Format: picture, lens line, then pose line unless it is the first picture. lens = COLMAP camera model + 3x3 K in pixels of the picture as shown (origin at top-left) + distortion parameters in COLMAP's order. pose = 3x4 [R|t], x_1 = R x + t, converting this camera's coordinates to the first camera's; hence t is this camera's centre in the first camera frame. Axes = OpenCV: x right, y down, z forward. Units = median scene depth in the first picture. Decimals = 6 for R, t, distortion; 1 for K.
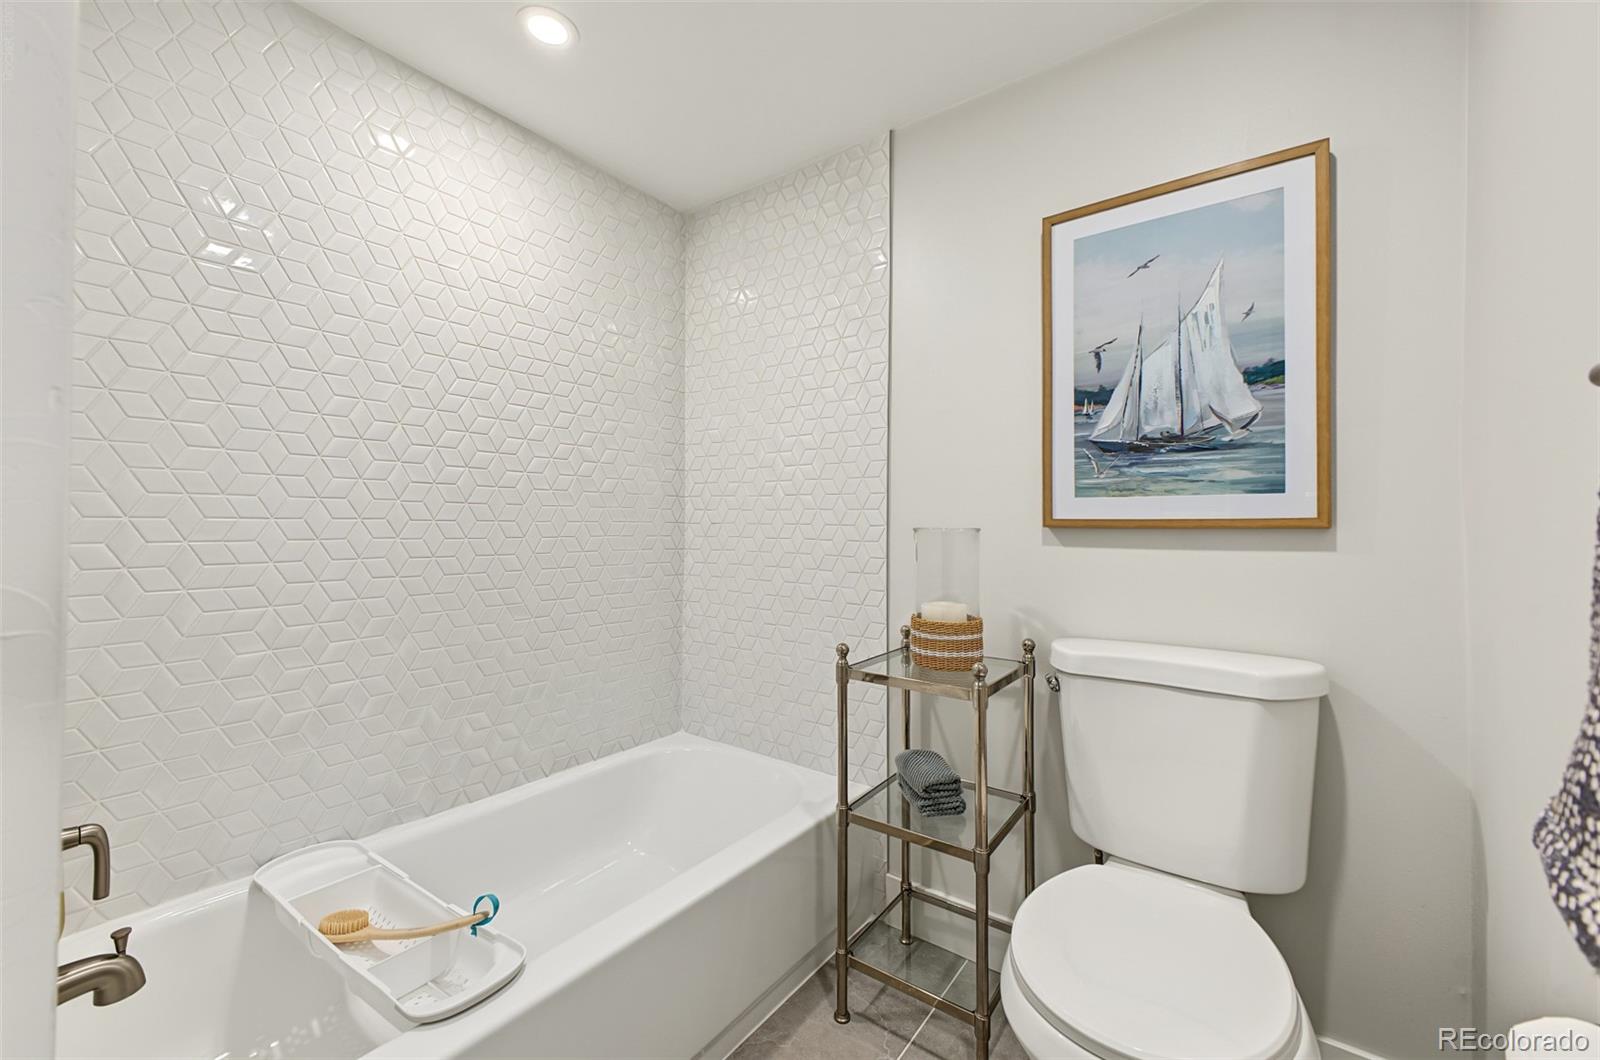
lens RADIAL K [[639.3, 0, 803.3], [0, 639.3, 521.7], [0, 0, 1]] dist [0.018640, -0.004508]
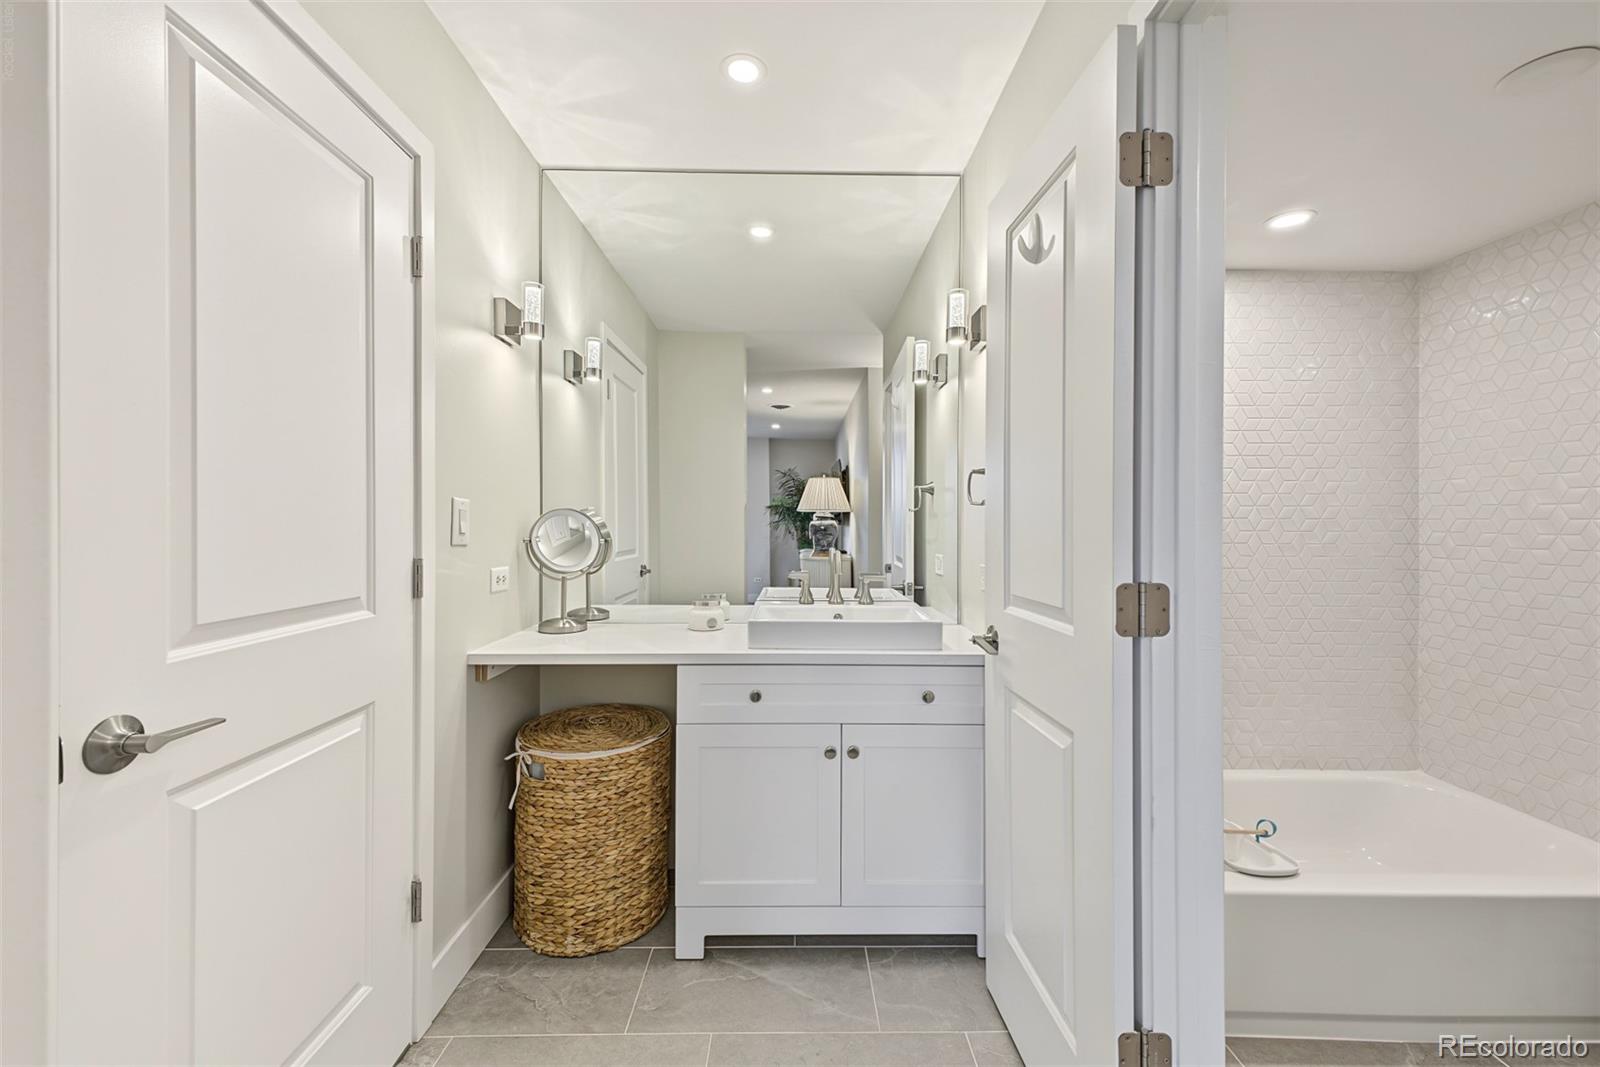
lens RADIAL K [[639.3, 0, 798.4], [0, 639.3, 519.6], [0, 0, 1]] dist [0.018640, -0.004508]
pose [[0.603879, -0.007886, -0.797037, 0.049416], [0.002173, 0.999964, -0.008247, -0.084019], [0.797073, 0.003249, 0.603874, -0.492684]]
